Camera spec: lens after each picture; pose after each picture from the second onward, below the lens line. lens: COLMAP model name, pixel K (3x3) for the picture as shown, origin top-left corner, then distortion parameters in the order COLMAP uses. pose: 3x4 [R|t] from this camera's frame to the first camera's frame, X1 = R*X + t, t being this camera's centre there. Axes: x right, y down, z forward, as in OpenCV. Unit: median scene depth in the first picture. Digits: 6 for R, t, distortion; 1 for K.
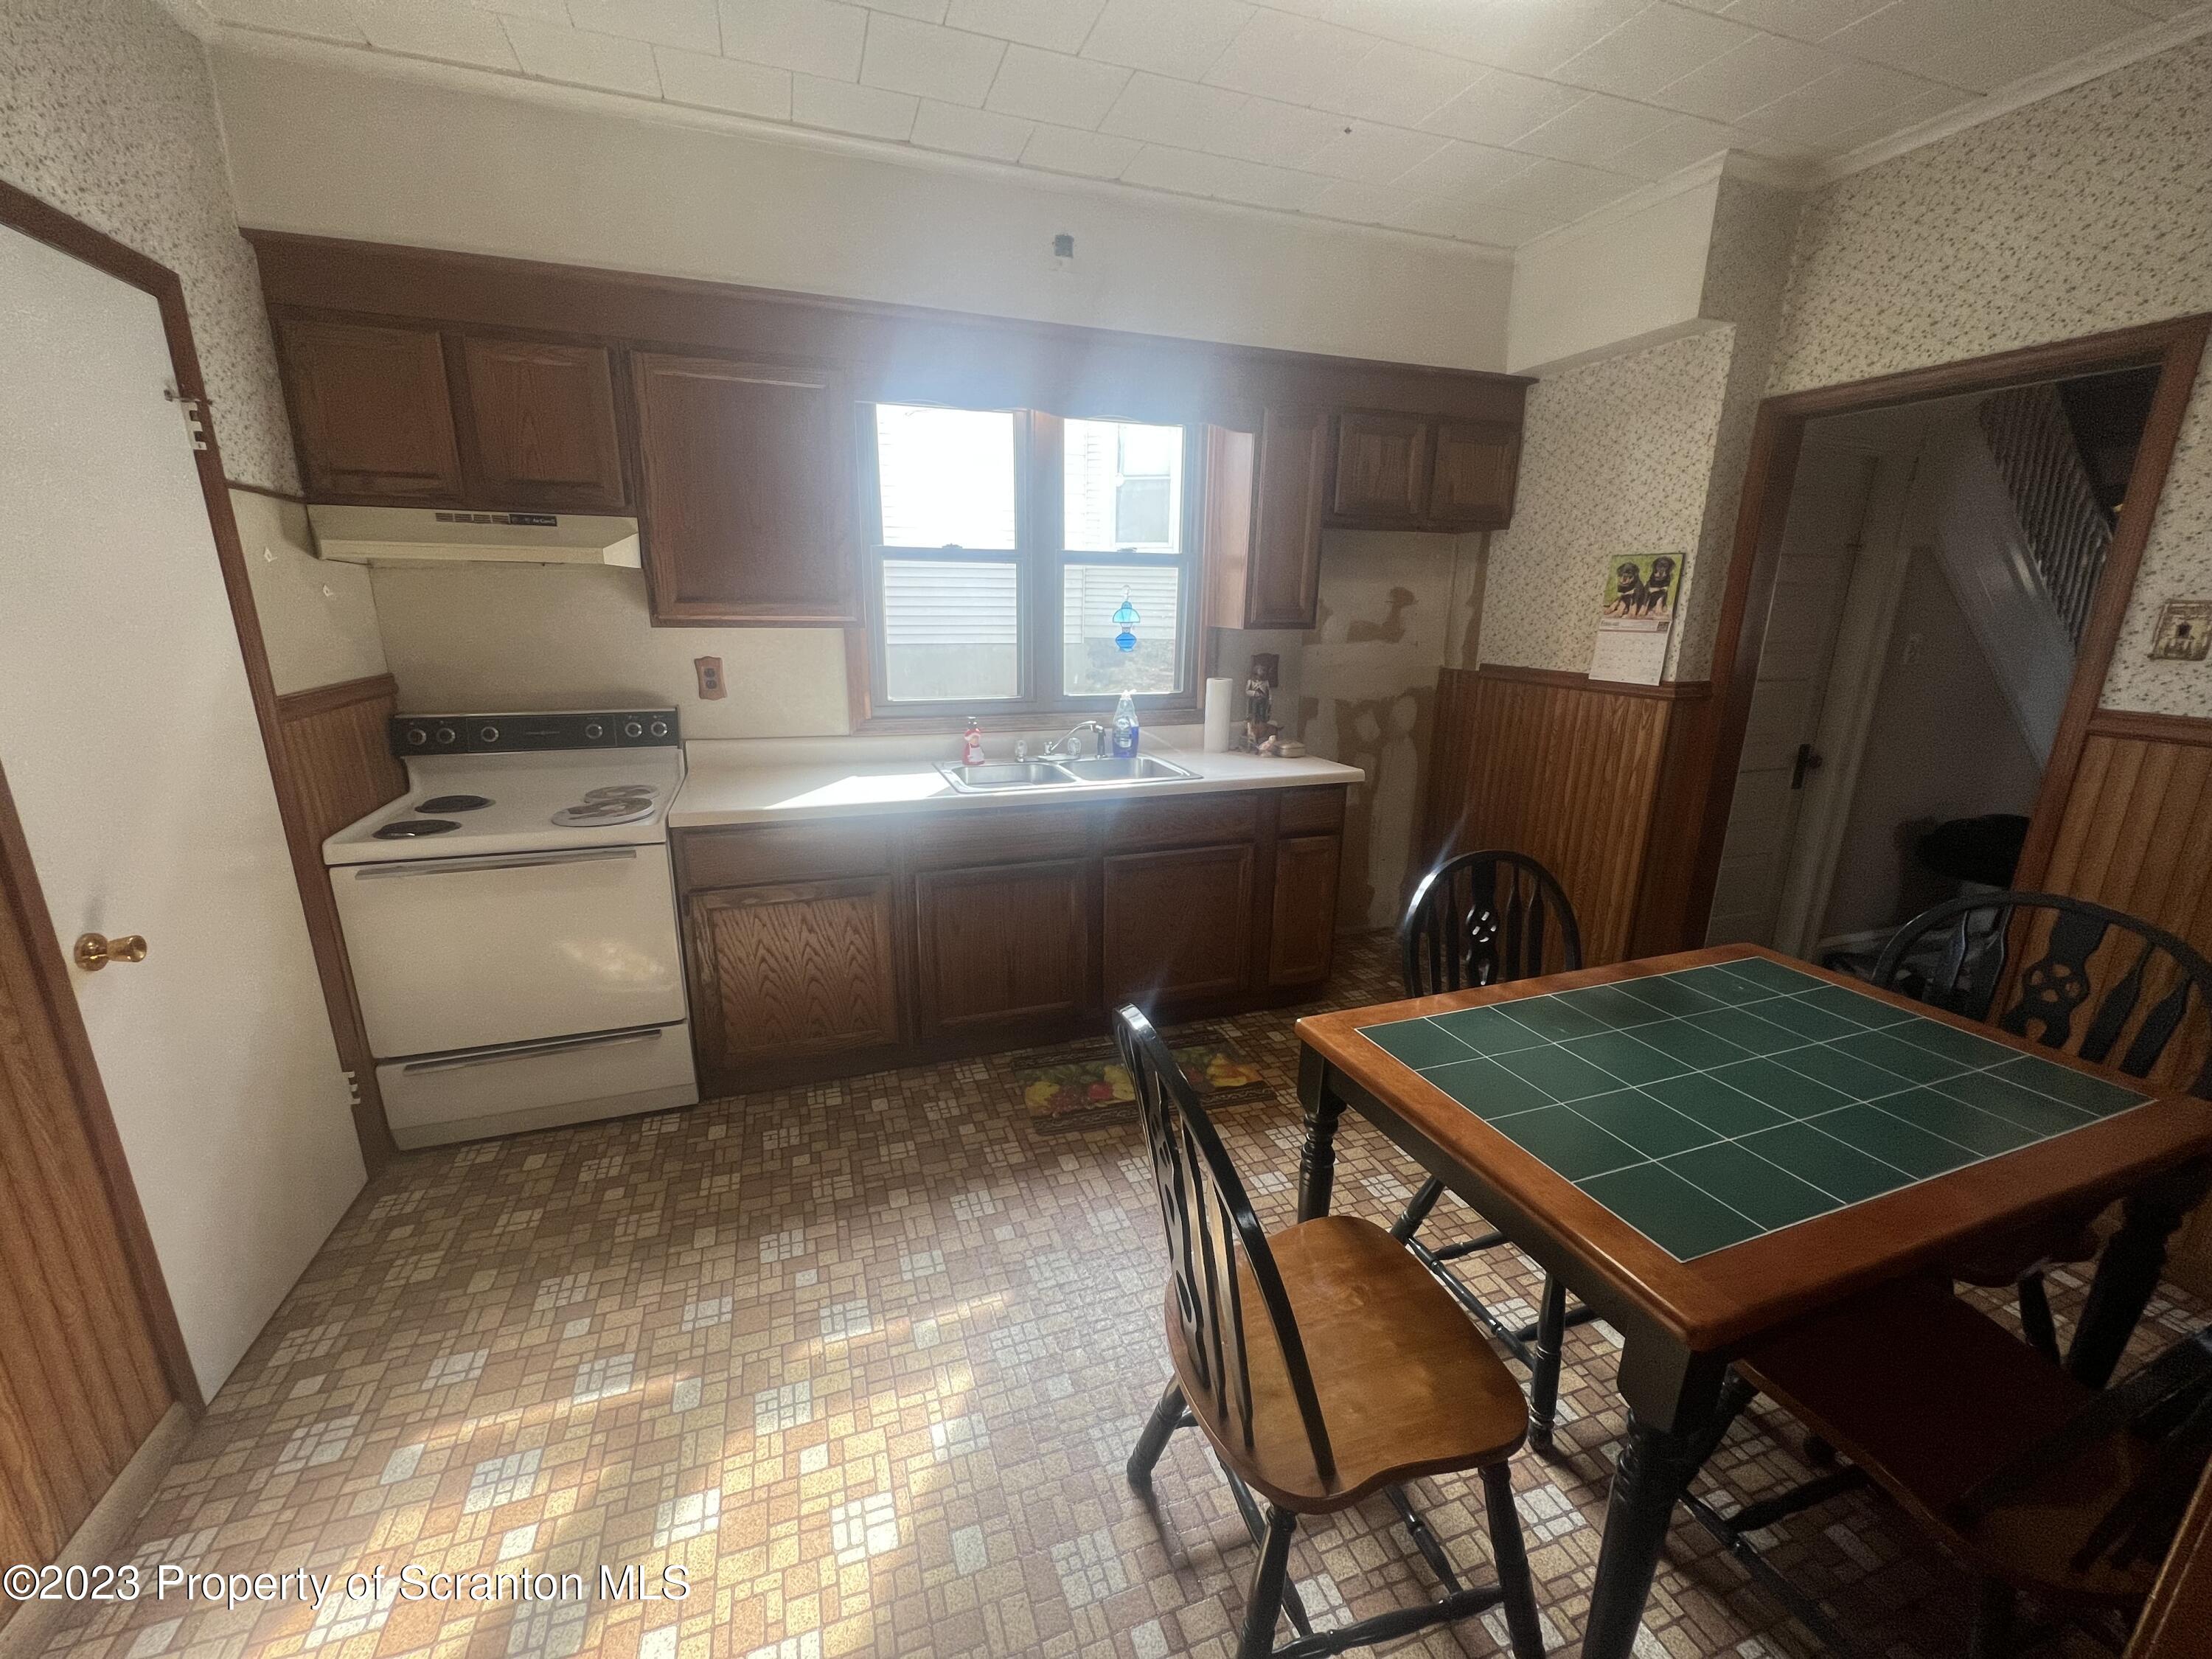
lens RADIAL K [[883.3, 0, 1097.4], [0, 883.3, 830.2], [0, 0, 1]] dist [0.001411, 0.000271]
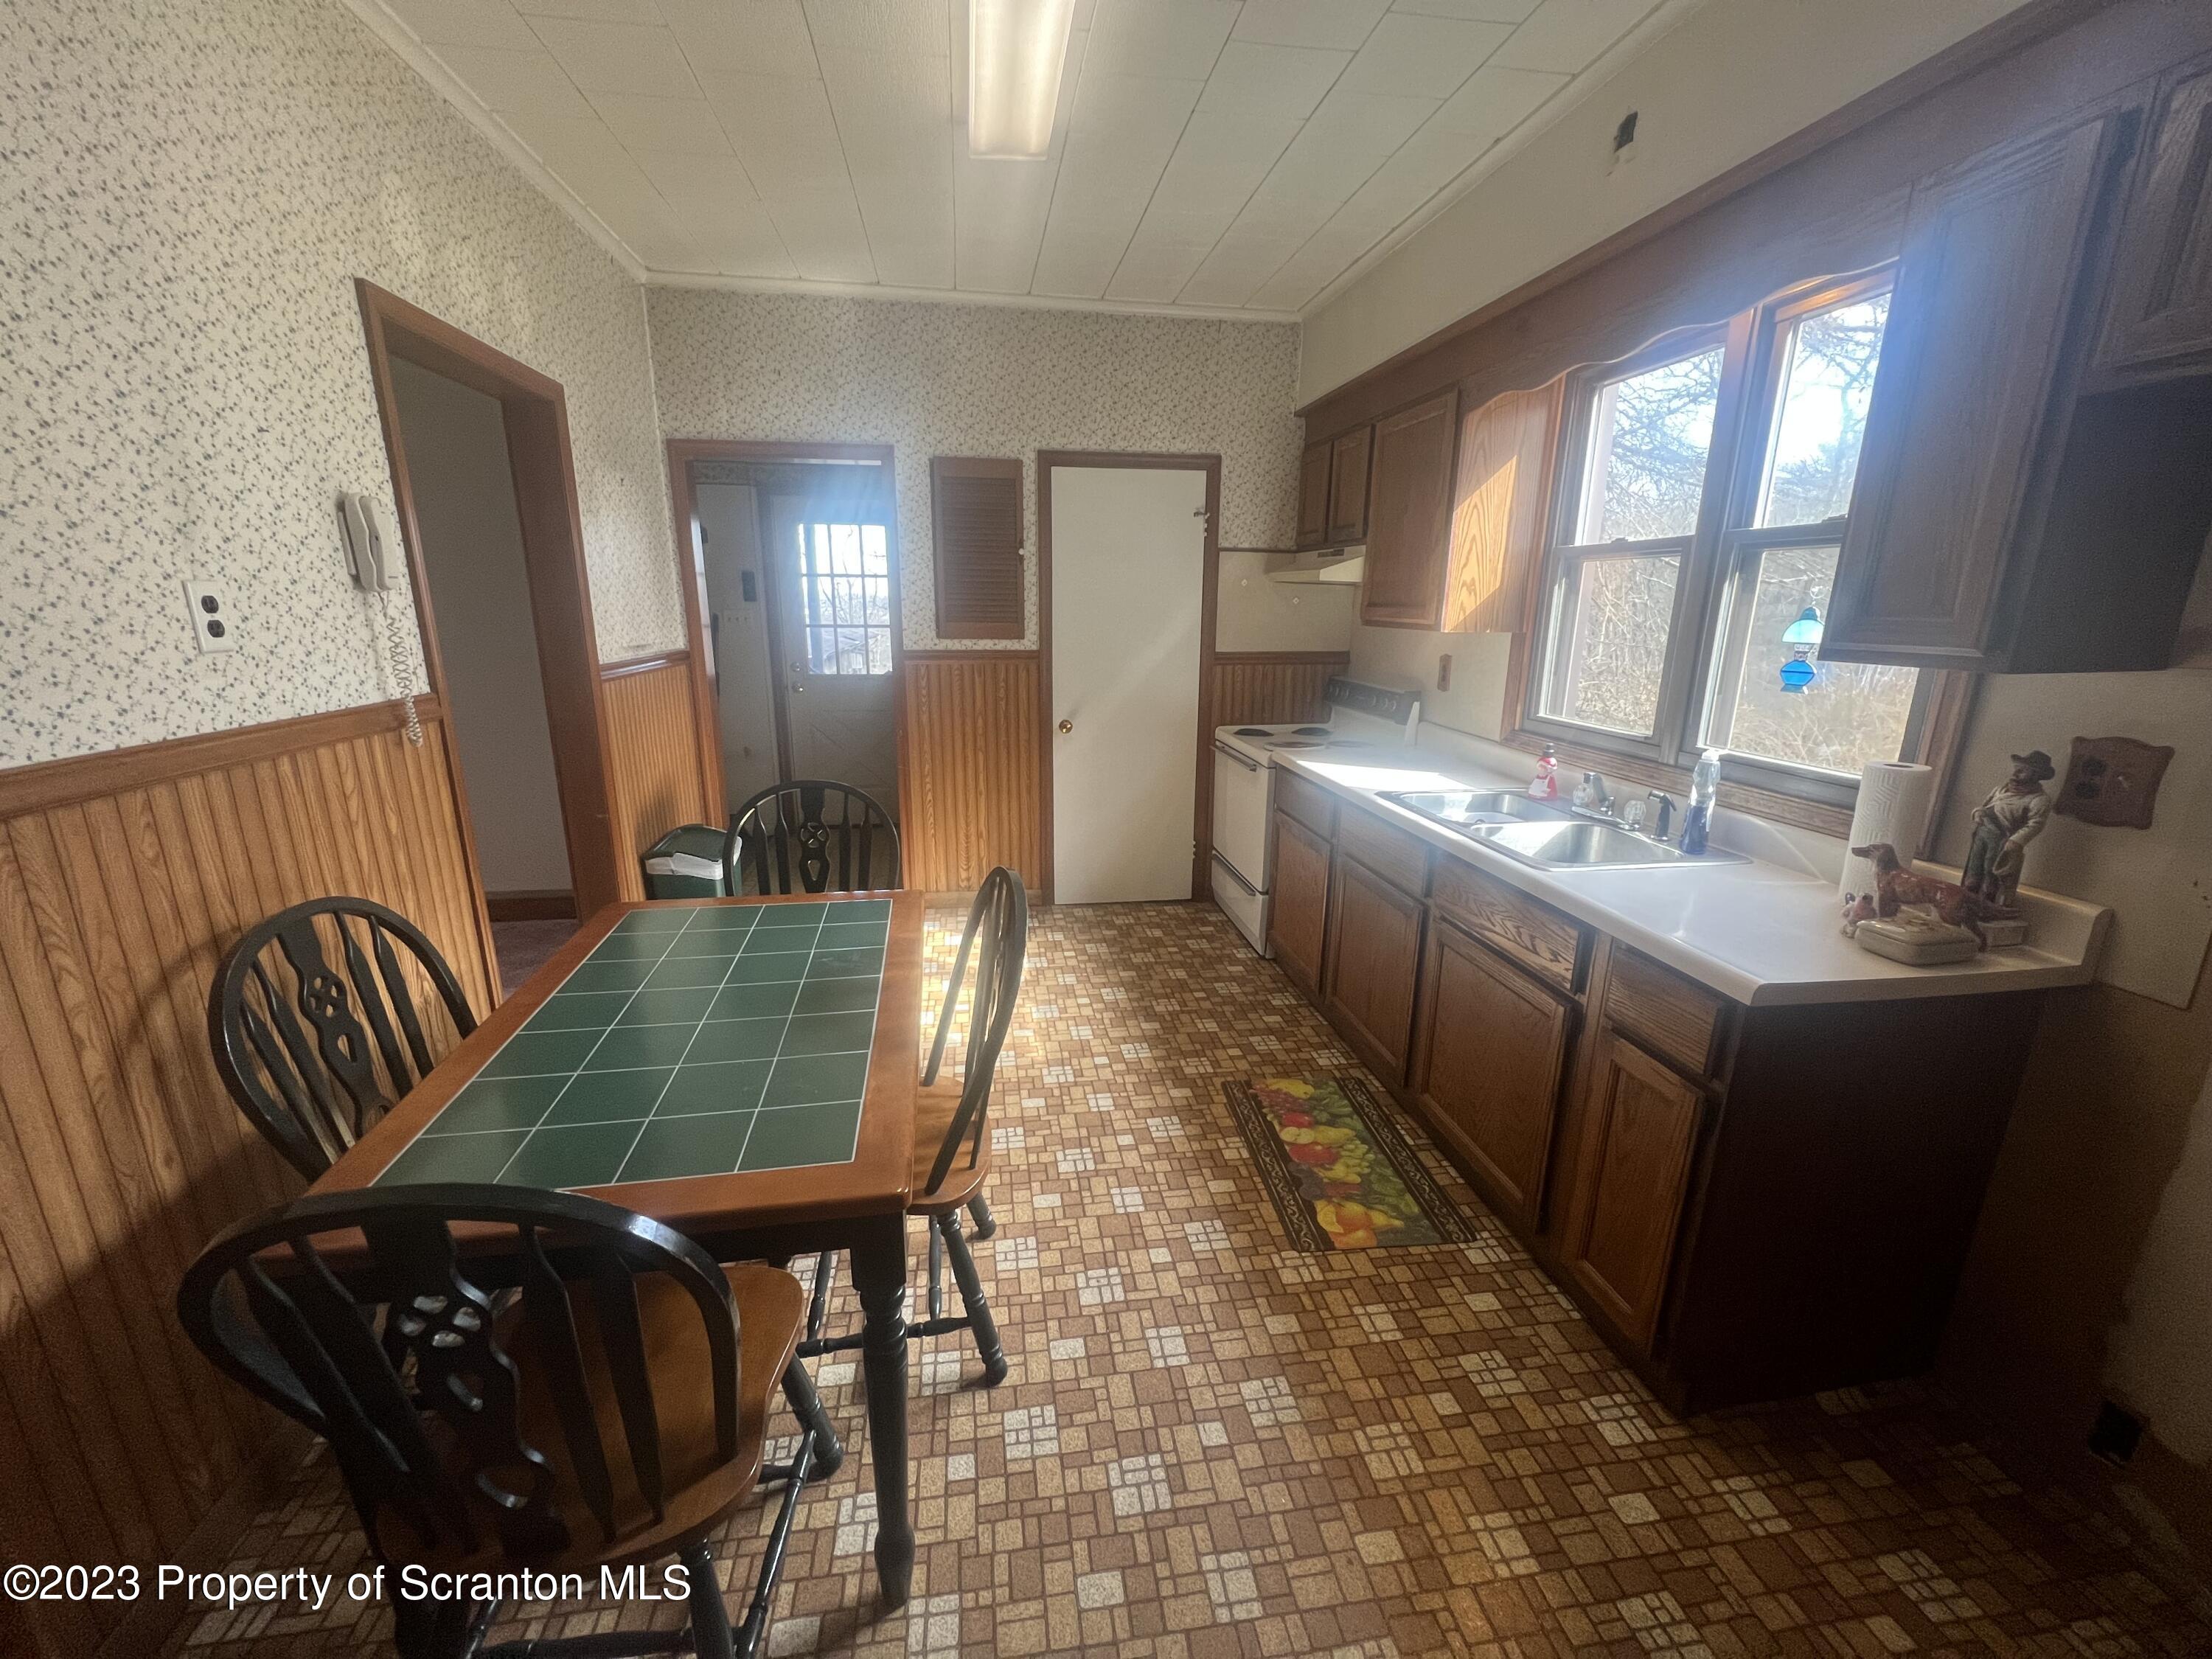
lens RADIAL K [[883.3, 0, 1097.4], [0, 883.3, 830.2], [0, 0, 1]] dist [0.001411, 0.000271]
pose [[-0.187804, 0.237134, -0.953151, 0.969516], [-0.260472, 0.923649, 0.281116, -0.224355], [0.947040, 0.301064, -0.111698, 0.900968]]
